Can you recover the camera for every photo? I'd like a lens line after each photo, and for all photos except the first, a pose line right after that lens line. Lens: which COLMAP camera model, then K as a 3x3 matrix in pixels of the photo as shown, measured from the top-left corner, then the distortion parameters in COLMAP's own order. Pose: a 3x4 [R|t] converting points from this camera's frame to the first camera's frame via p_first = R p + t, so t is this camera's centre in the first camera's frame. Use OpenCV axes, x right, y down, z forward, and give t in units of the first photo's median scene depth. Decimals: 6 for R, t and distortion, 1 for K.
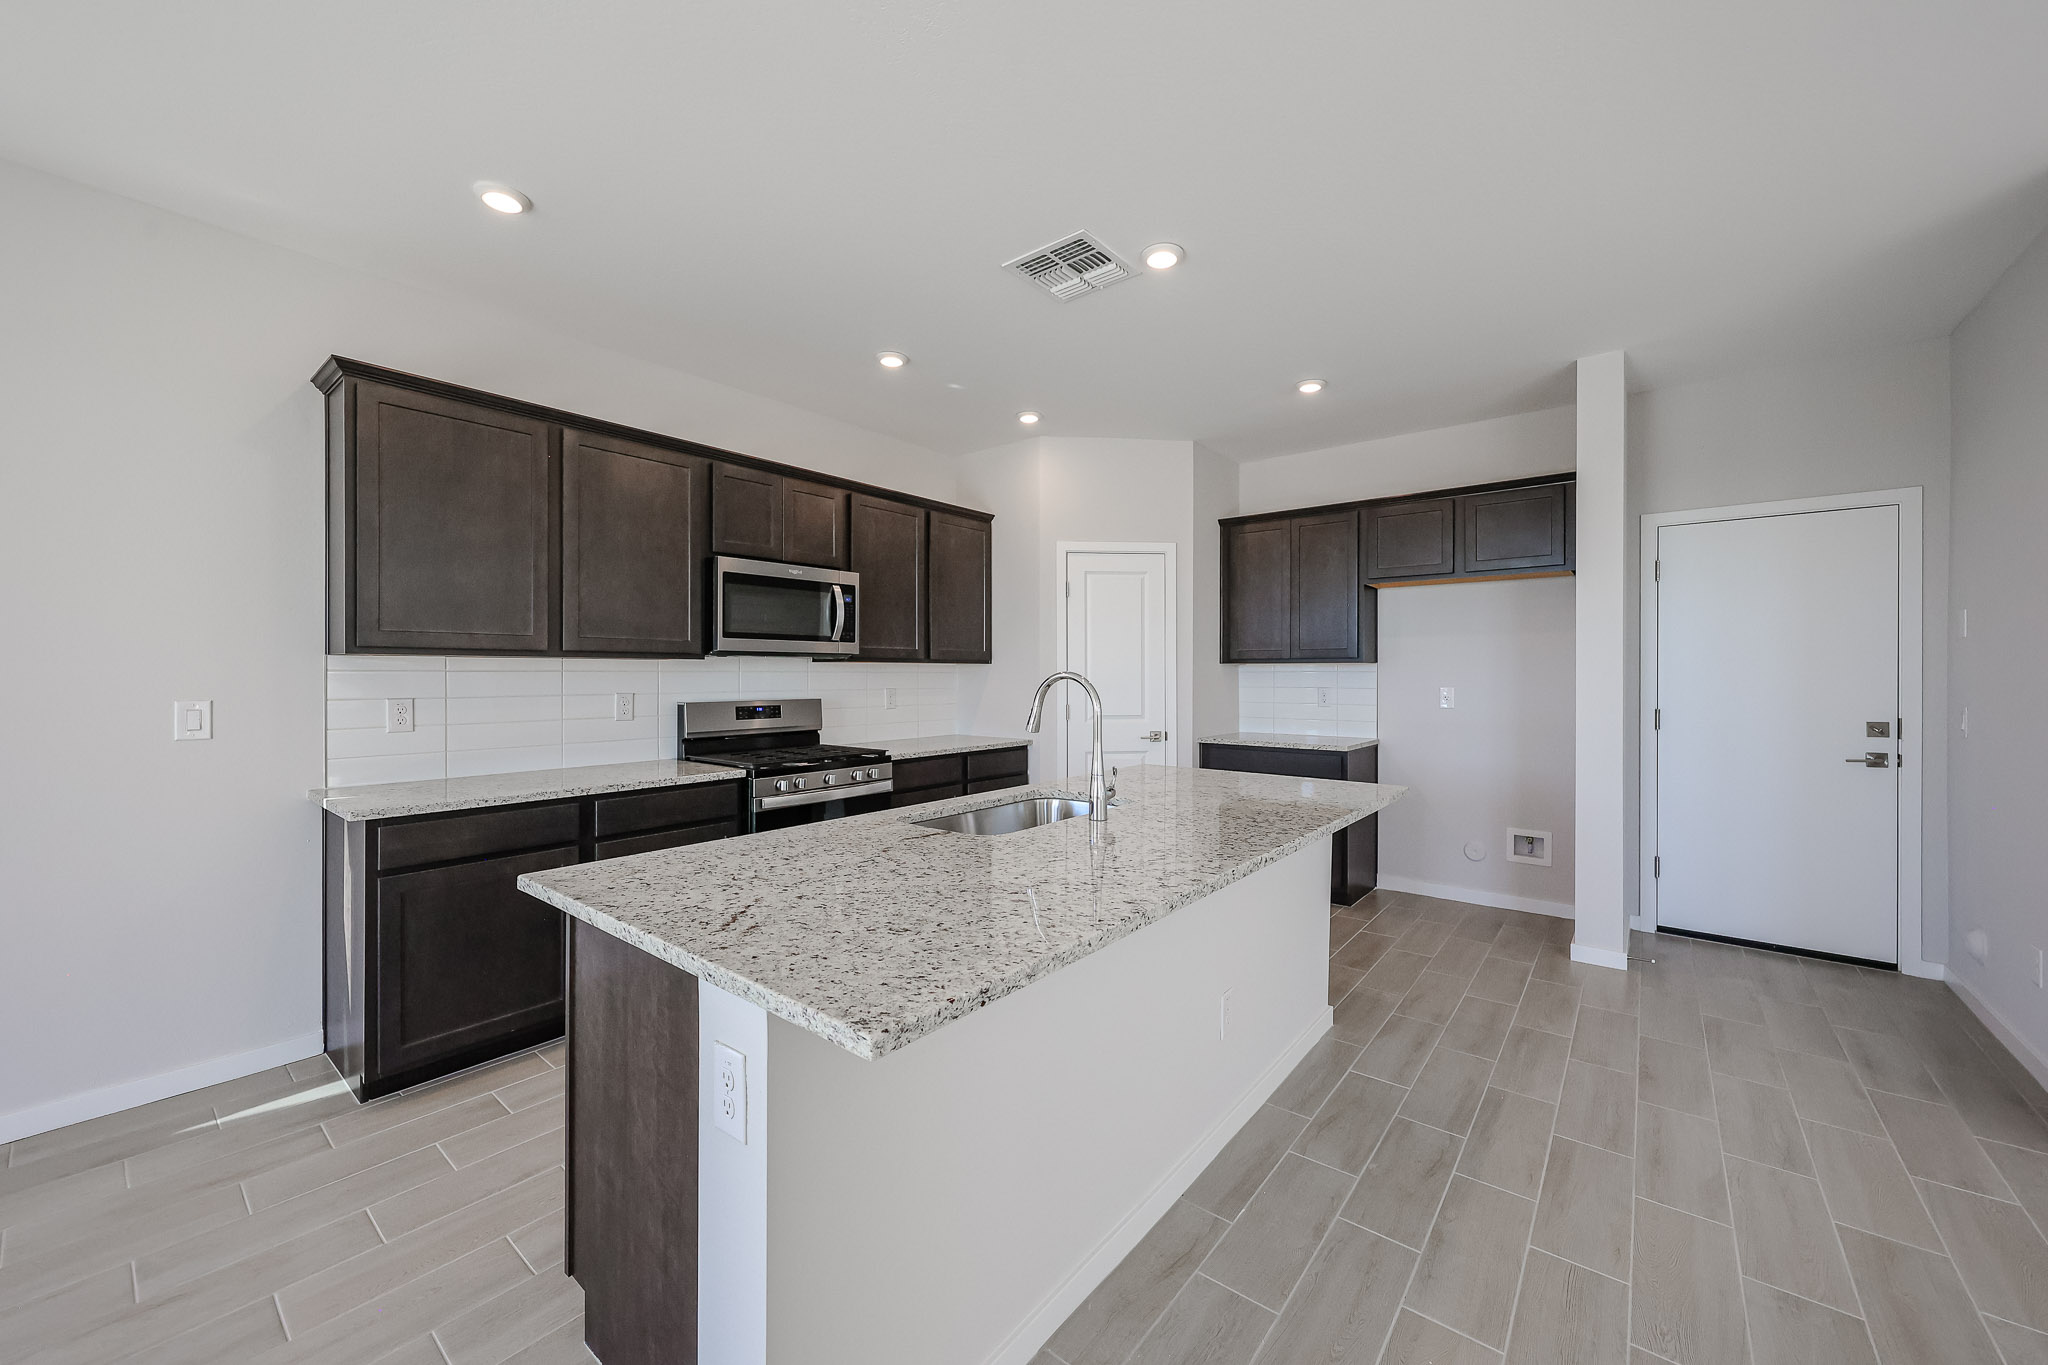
lens RADIAL K [[762.9, 0, 1028.8], [0, 762.9, 676.8], [0, 0, 1]] dist [0.000212, -0.000037]
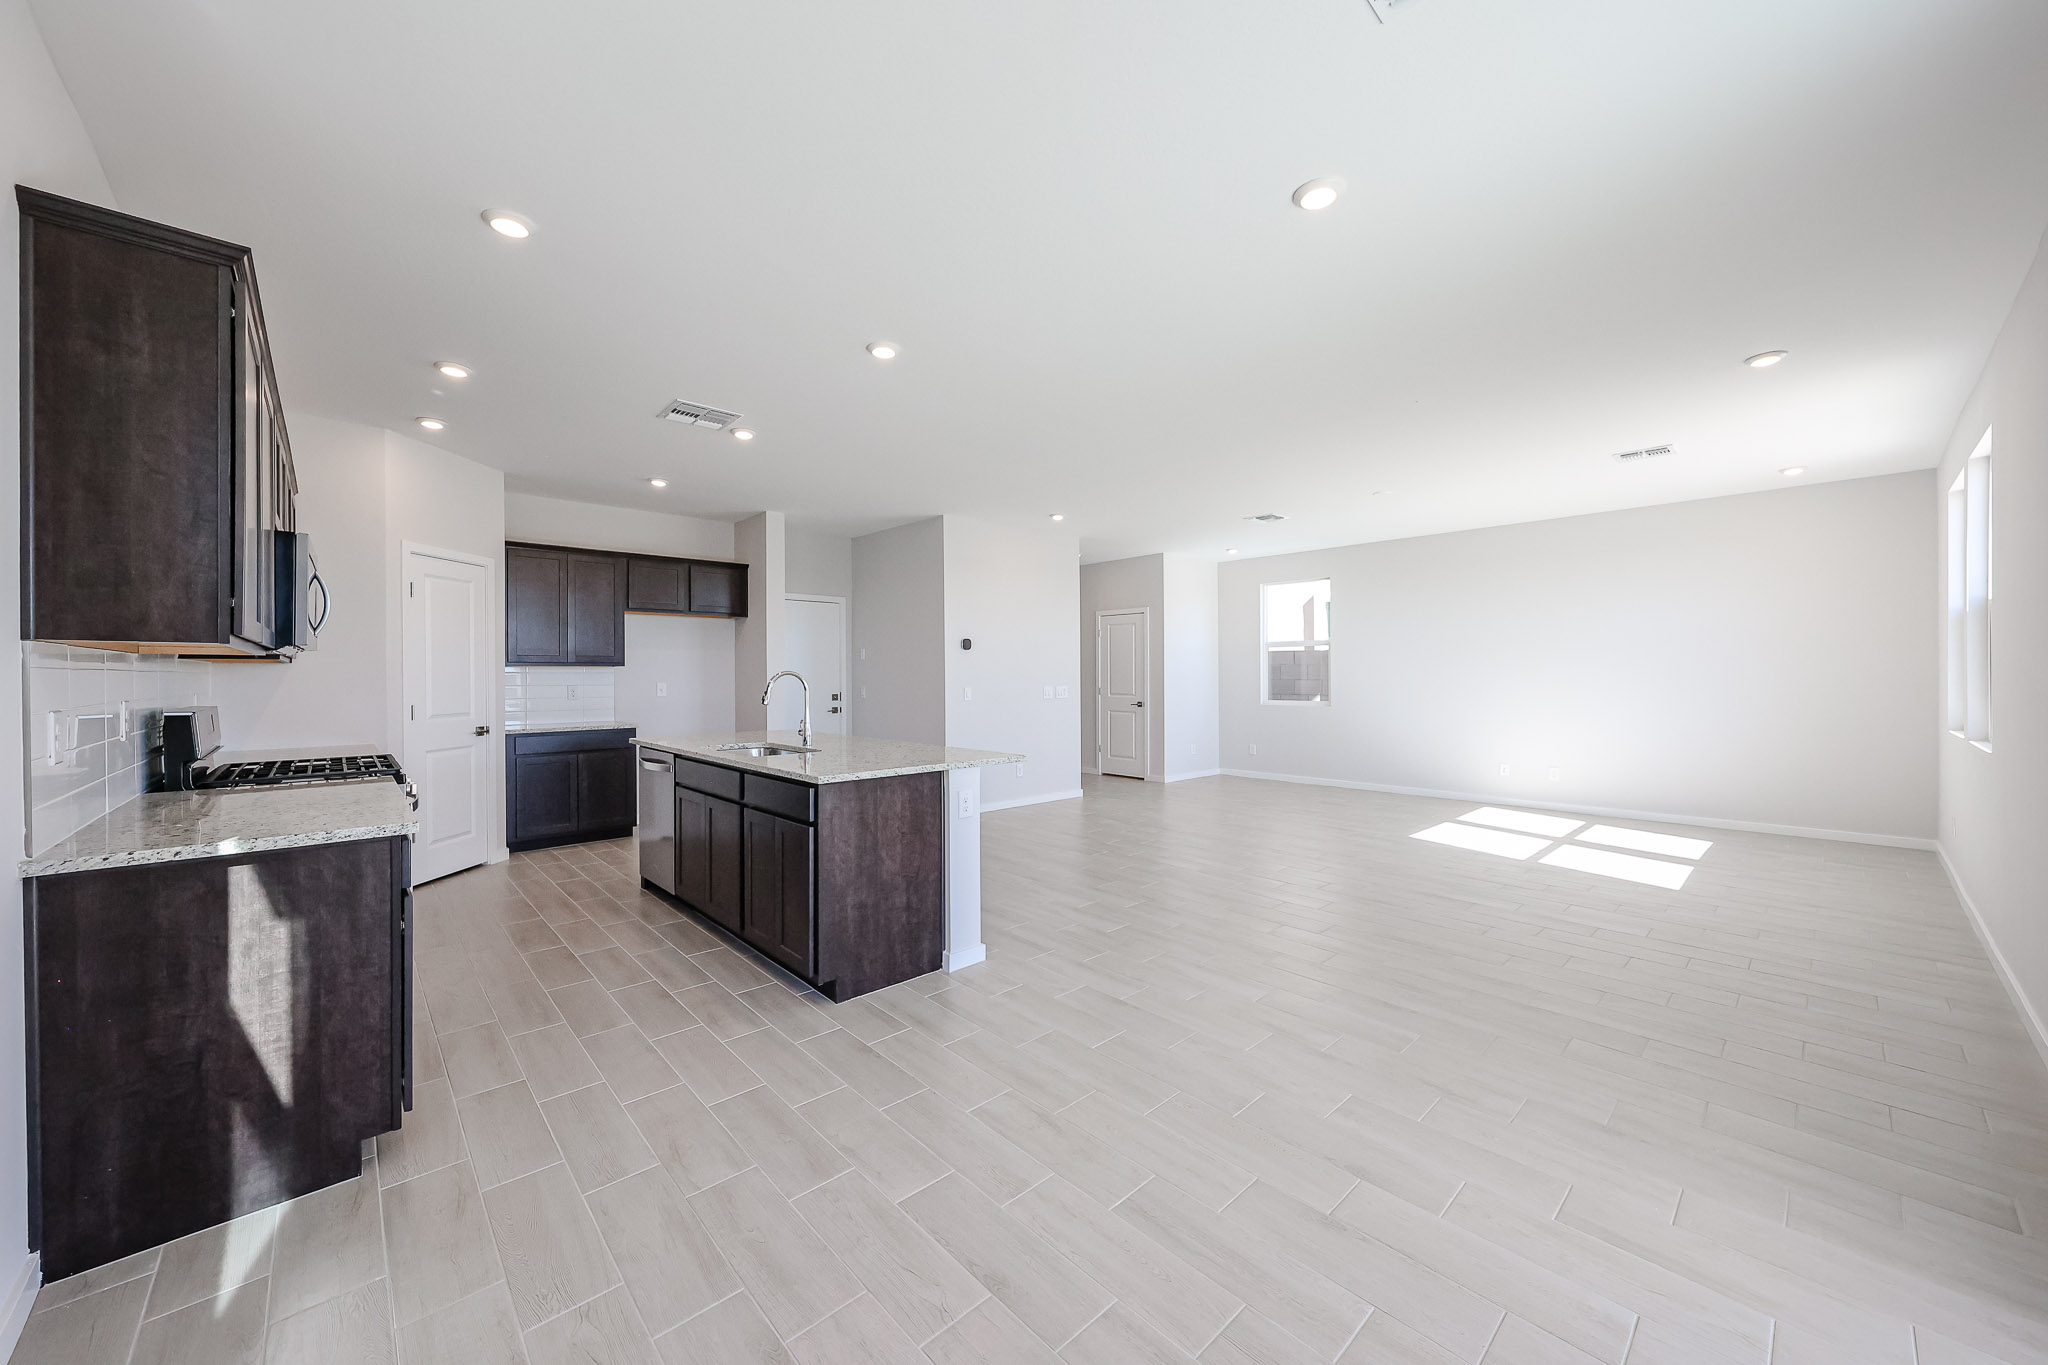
lens RADIAL K [[746.2, 0, 997.6], [0, 746.2, 676.5], [0, 0, 1]] dist [0.000409, 0.000015]
pose [[0.172752, -0.004269, 0.984956, -0.985992], [0.005010, 0.999981, 0.003455, -0.000464], [-0.984953, 0.004338, 0.172770, 0.094991]]
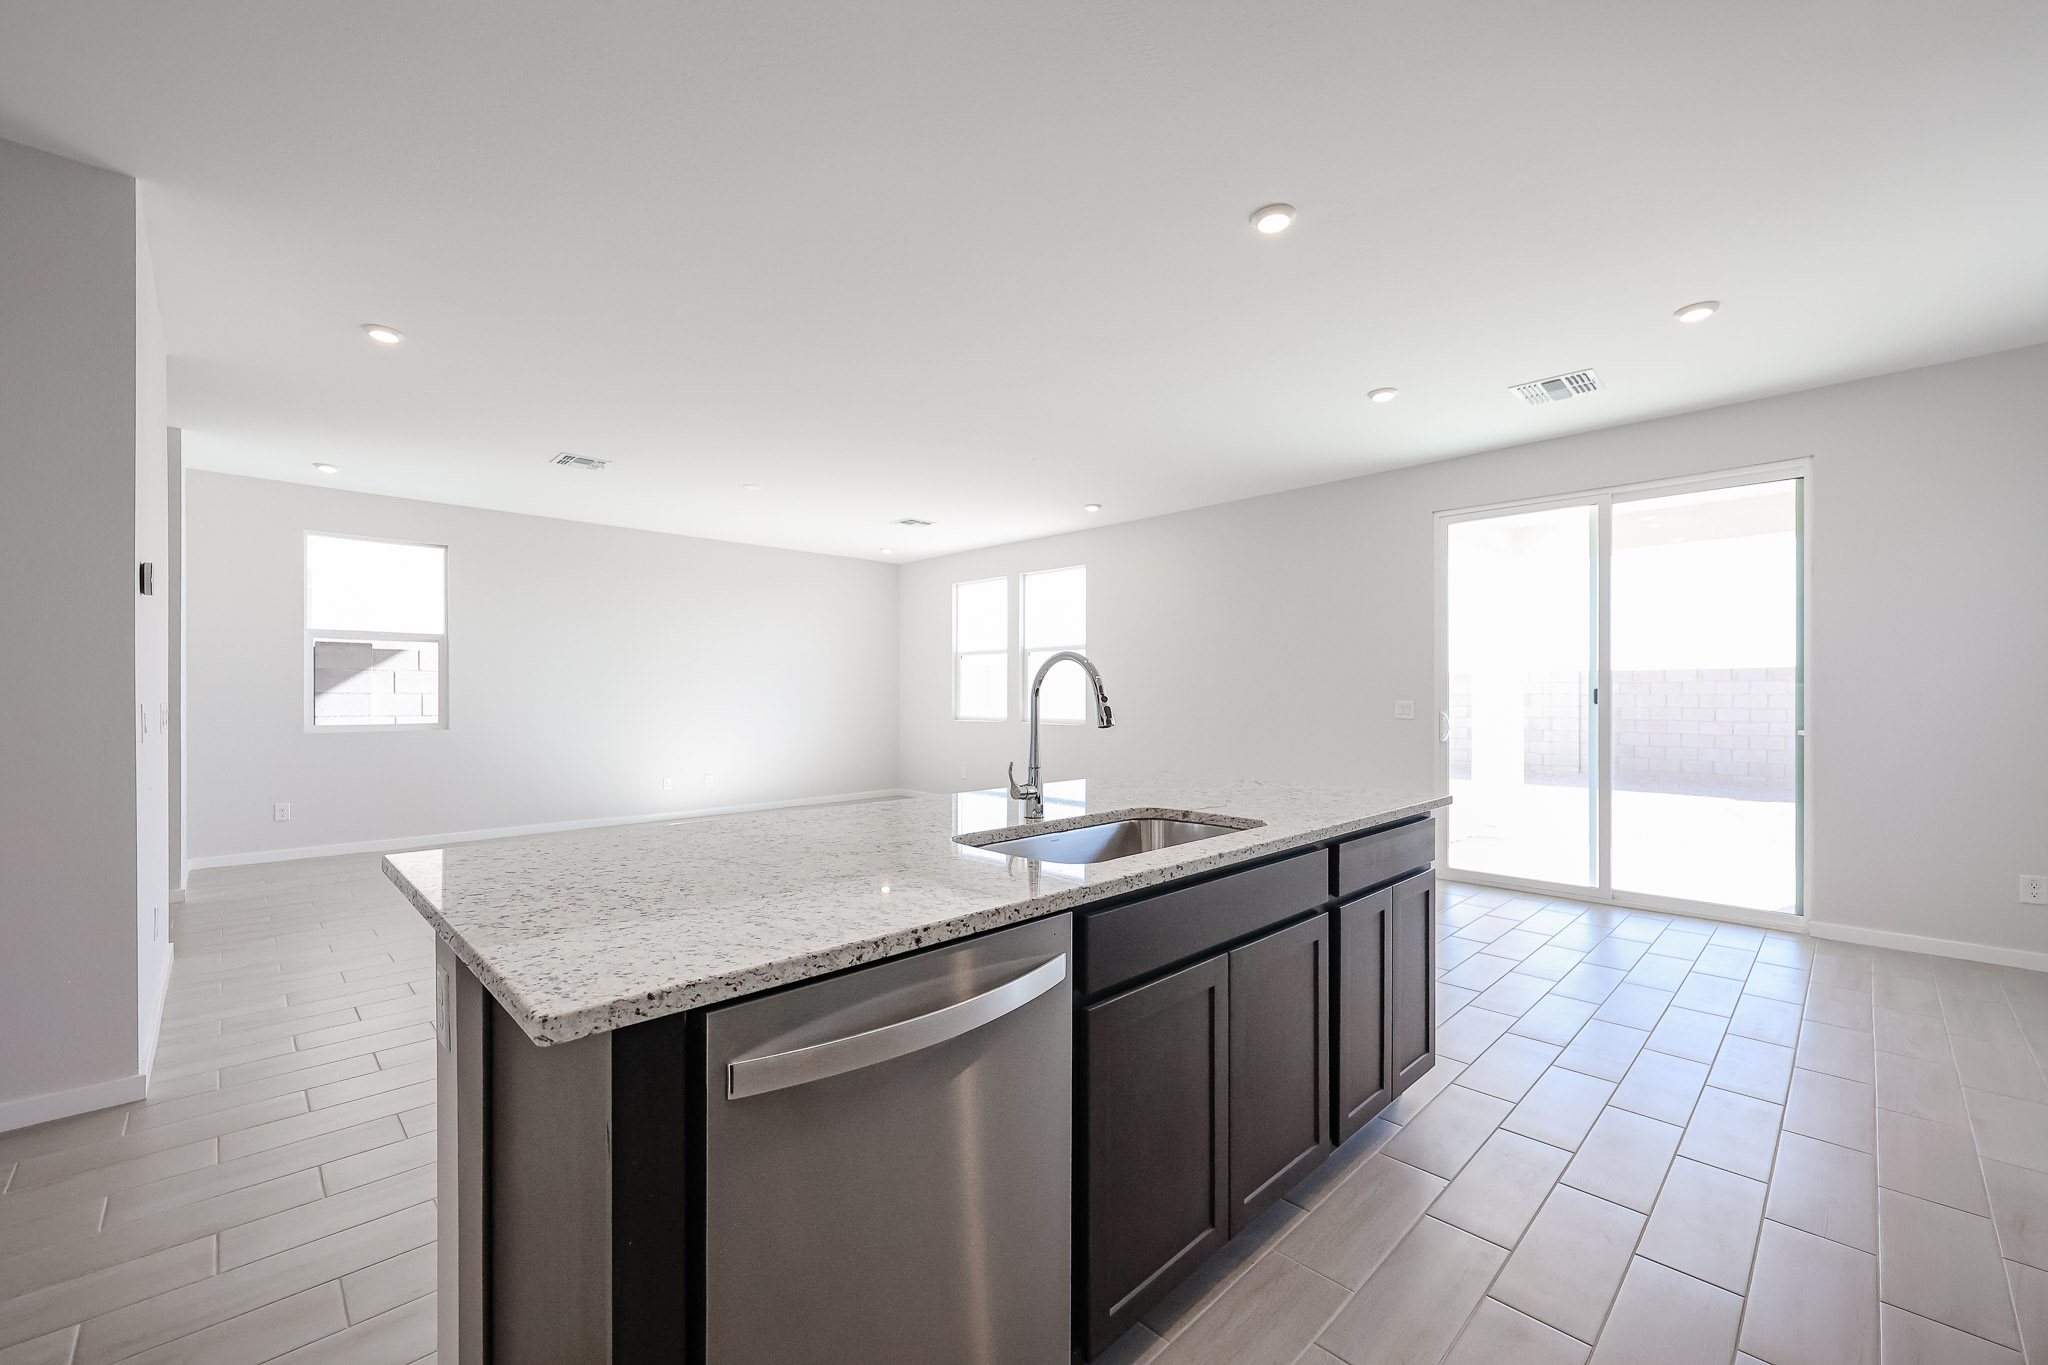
lens RADIAL K [[823.2, 0, 1024.0], [0, 823.2, 682.5], [0, 0, 1]] dist [0.000050, -0.000111]
pose [[-0.992418, 0.002340, 0.122886, -0.021155], [0.001059, 0.999944, -0.010492, 0.023528], [-0.122904, -0.010283, -0.992365, 1.099954]]
